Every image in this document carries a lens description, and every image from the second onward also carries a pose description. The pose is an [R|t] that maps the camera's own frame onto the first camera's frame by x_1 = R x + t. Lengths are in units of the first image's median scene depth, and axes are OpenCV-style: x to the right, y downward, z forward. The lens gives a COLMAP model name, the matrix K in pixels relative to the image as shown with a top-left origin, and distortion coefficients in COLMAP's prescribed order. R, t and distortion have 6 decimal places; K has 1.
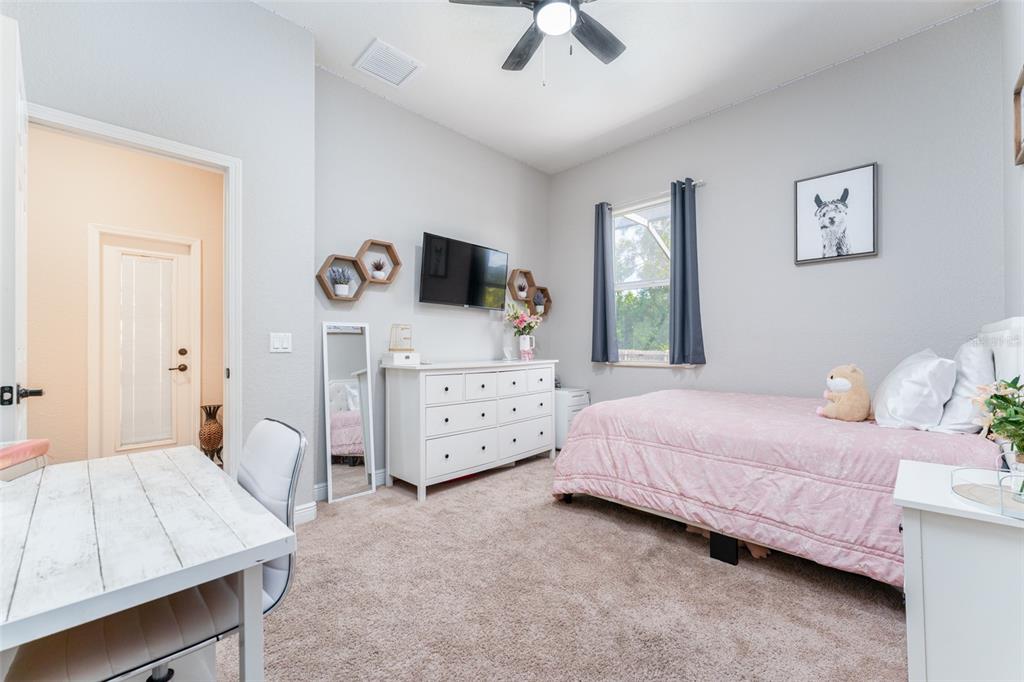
lens RADIAL K [[417.7, 0, 513.2], [0, 417.7, 341.3], [0, 0, 1]] dist [0.000504, -0.000263]
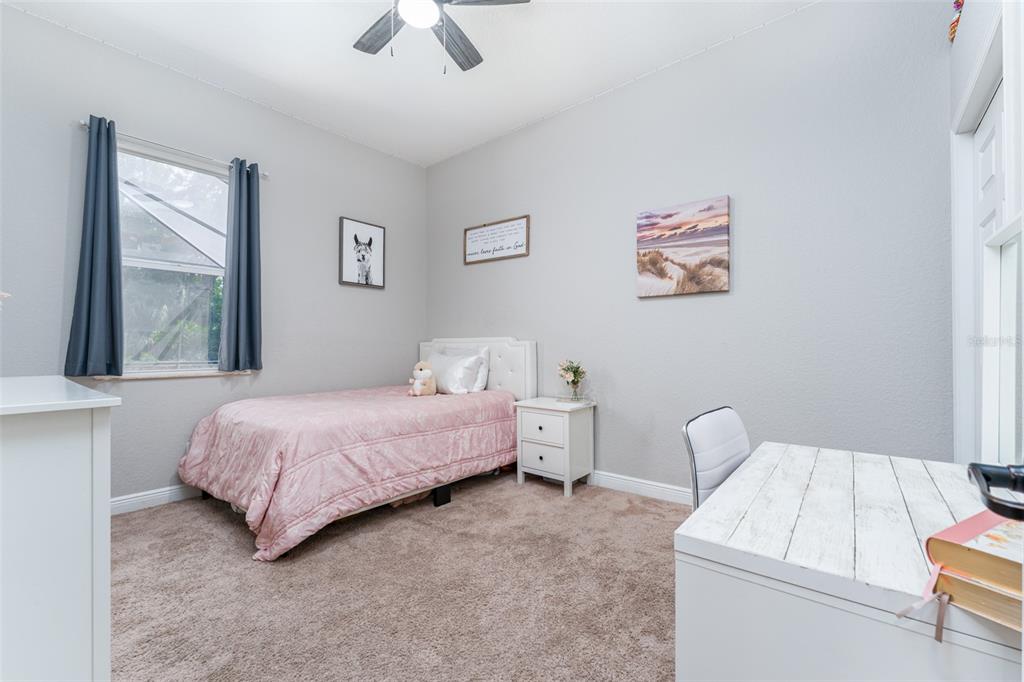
lens RADIAL K [[417.7, 0, 513.2], [0, 417.7, 343.8], [0, 0, 1]] dist [0.000504, -0.000263]
pose [[-0.062964, 0.013434, 0.997925, -0.723527], [-0.004353, 0.999896, -0.013735, 0.010744], [-0.998006, -0.005209, -0.062899, 0.694788]]
